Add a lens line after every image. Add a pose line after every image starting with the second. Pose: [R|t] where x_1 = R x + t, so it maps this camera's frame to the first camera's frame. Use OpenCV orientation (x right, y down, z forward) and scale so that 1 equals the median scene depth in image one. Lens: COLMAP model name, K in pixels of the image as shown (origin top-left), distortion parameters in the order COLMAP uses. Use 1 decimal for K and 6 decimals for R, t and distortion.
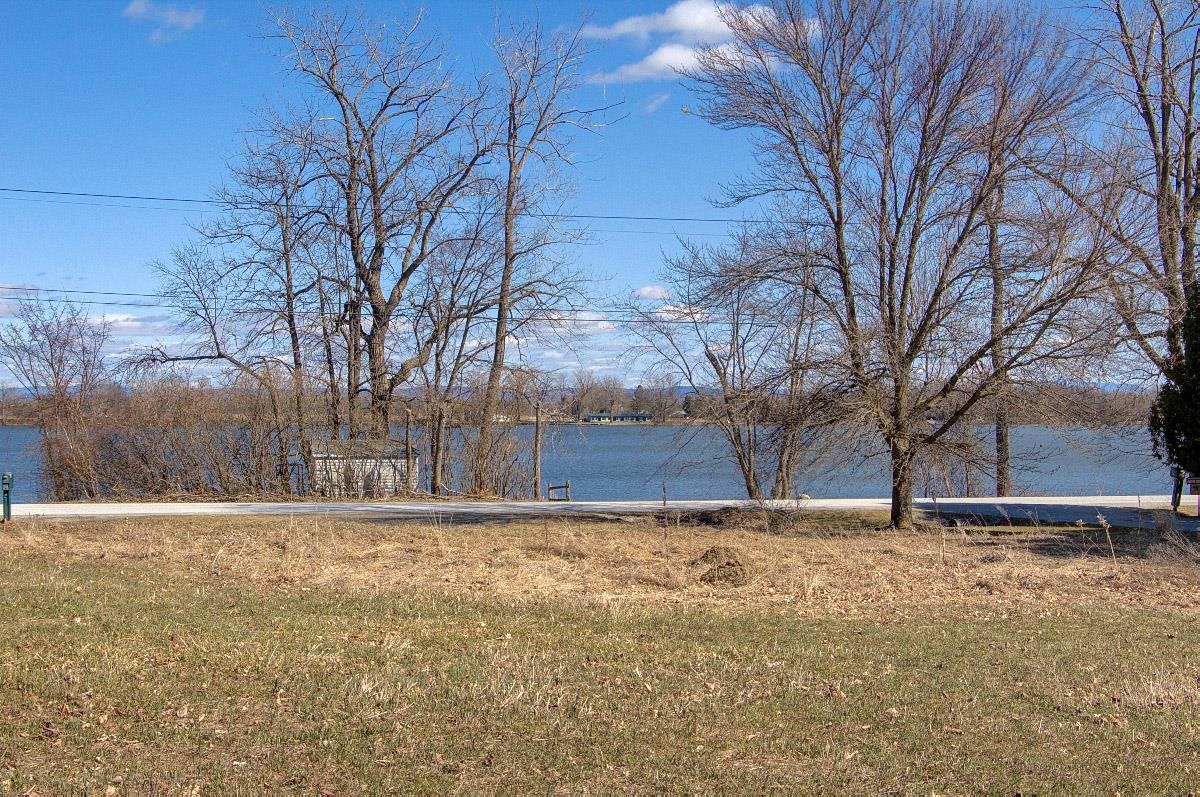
lens RADIAL K [[1619.4, 0, 596.6], [0, 1619.4, 406.0], [0, 0, 1]] dist [-0.057277, 0.000000]
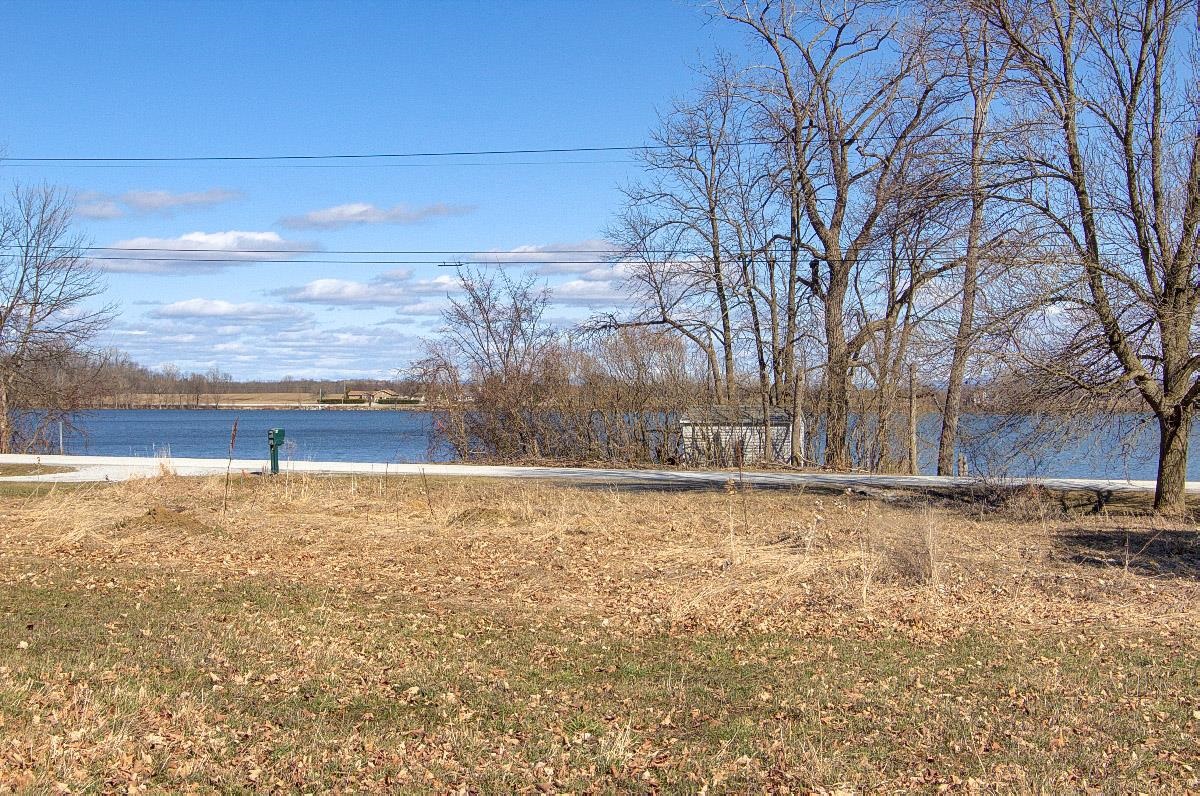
lens RADIAL K [[1619.4, 0, 598.9], [0, 1619.4, 389.1], [0, 0, 1]] dist [-0.057277, 0.000000]
pose [[0.837755, -0.002791, -0.546038, 0.267602], [0.000973, 0.999993, -0.003619, 0.013366], [0.546045, 0.002500, 0.837752, 0.158865]]
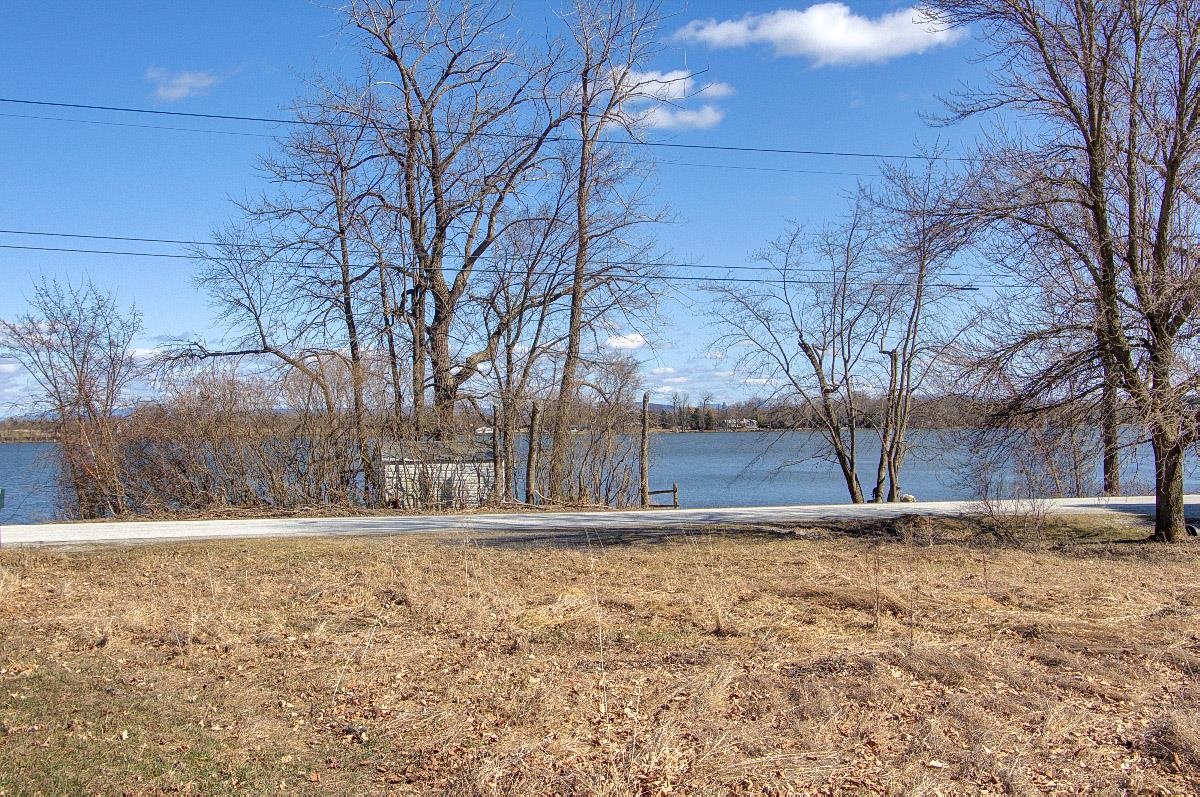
lens RADIAL K [[1314.6, 0, 605.7], [0, 1314.6, 406.6], [0, 0, 1]] dist [-0.065962, 0.000000]
pose [[0.999141, -0.013841, 0.039055, -0.075418], [0.014266, 0.999842, -0.010627, 0.010334], [-0.038901, 0.011176, 0.999181, 0.273516]]
